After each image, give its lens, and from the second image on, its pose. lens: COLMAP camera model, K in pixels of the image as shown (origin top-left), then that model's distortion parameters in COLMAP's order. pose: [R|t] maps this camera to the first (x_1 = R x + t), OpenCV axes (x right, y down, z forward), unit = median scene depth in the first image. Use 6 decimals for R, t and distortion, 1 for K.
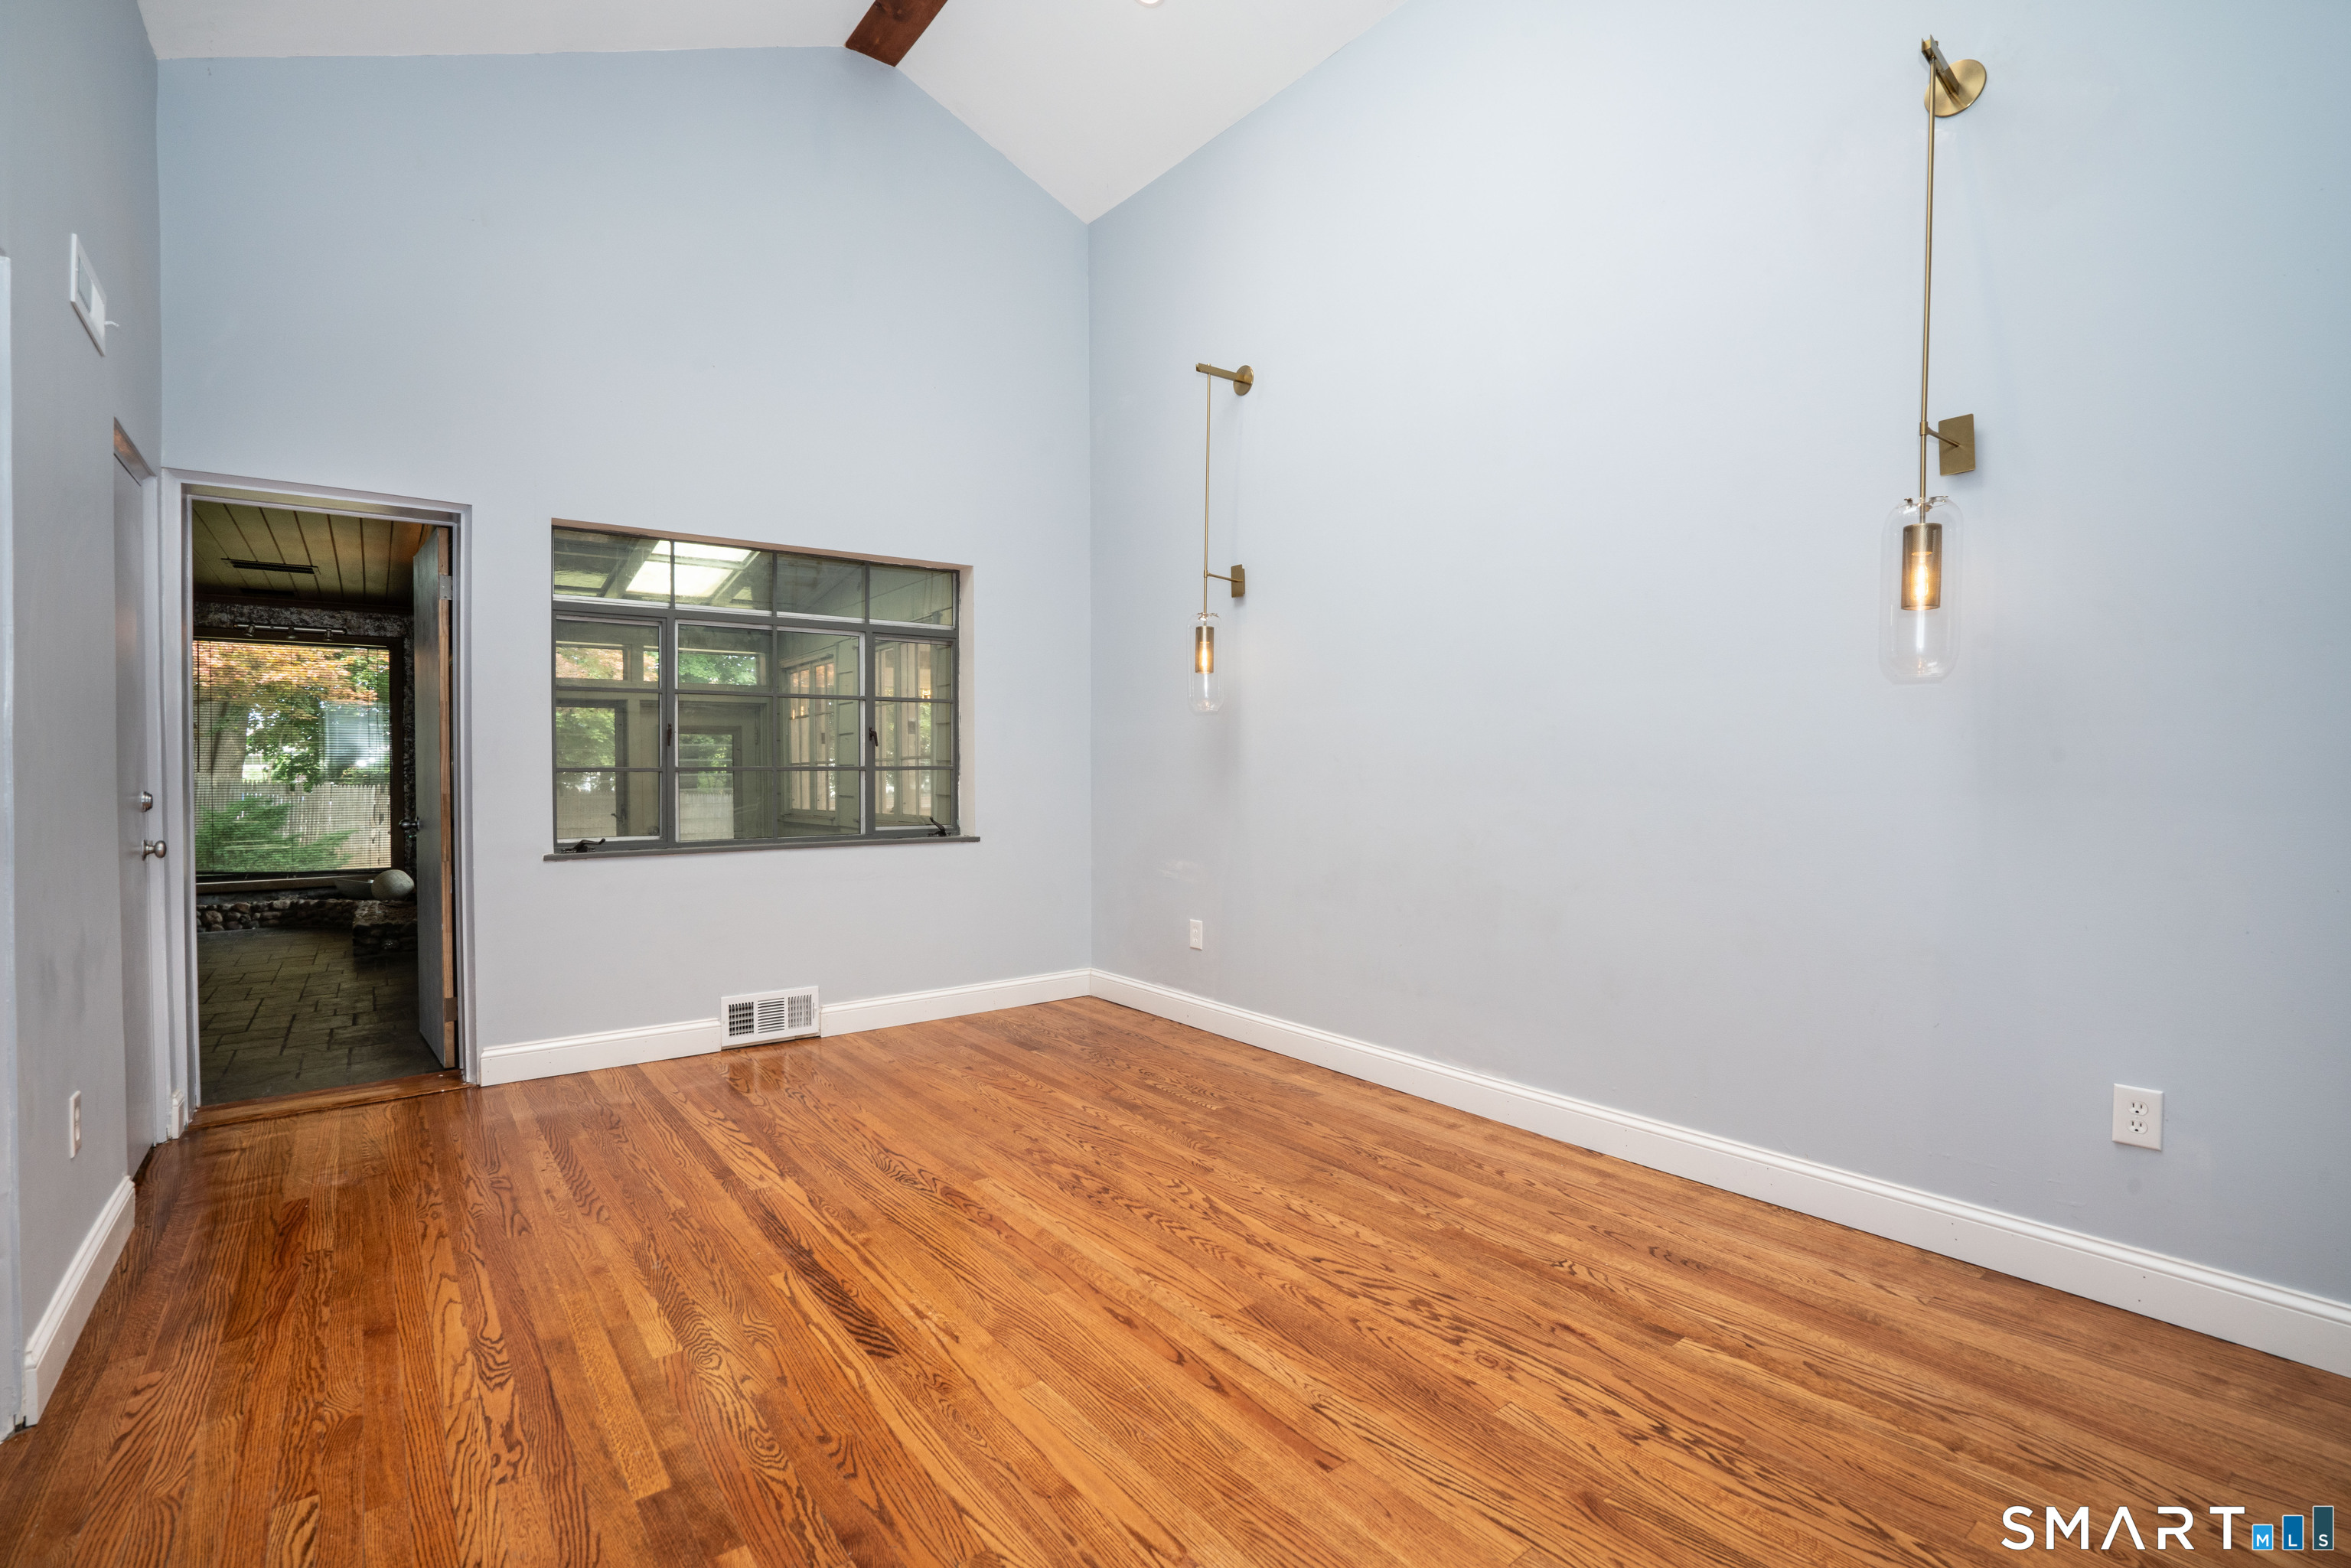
lens RADIAL K [[1075.7, 0, 1169.8], [0, 1075.7, 778.8], [0, 0, 1]] dist [-0.060186, 0.023858]
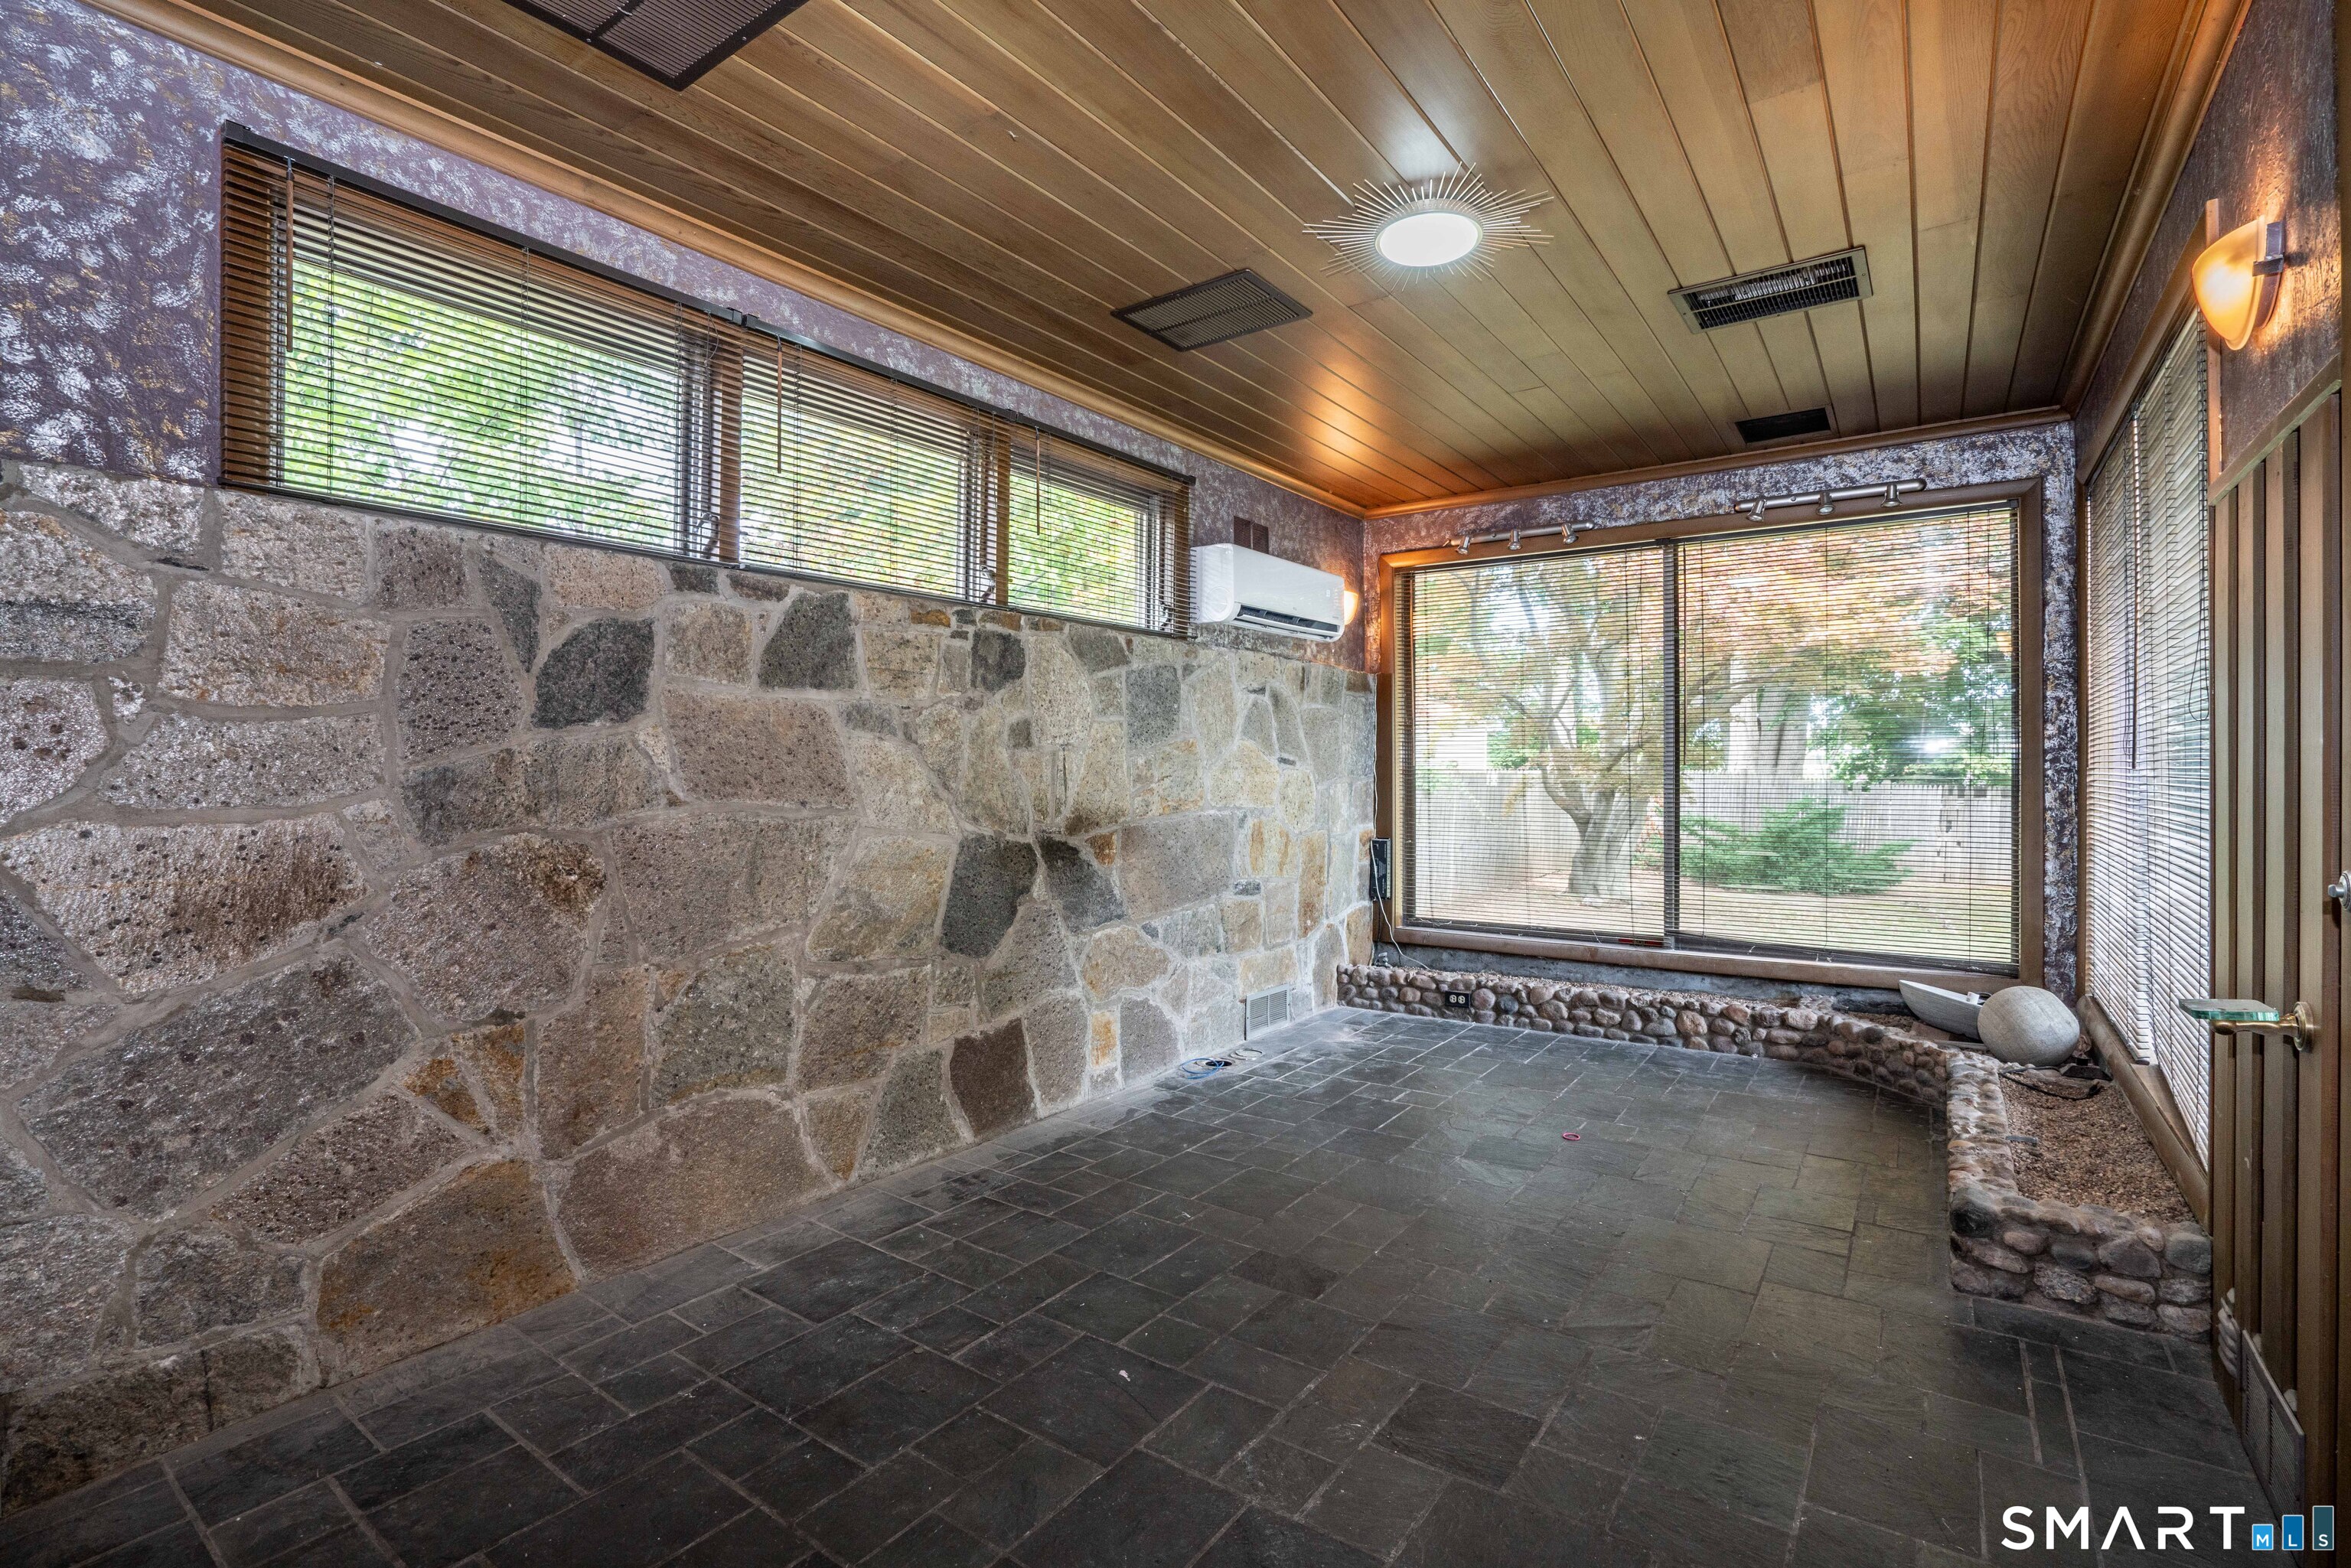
lens RADIAL K [[1075.7, 0, 1169.8], [0, 1075.7, 778.8], [0, 0, 1]] dist [-0.060186, 0.023858]
pose [[0.289545, 0.006770, -0.957141, -0.833997], [-0.006556, 0.999966, 0.005090, 0.000447], [0.957142, 0.004801, 0.289579, 1.029382]]
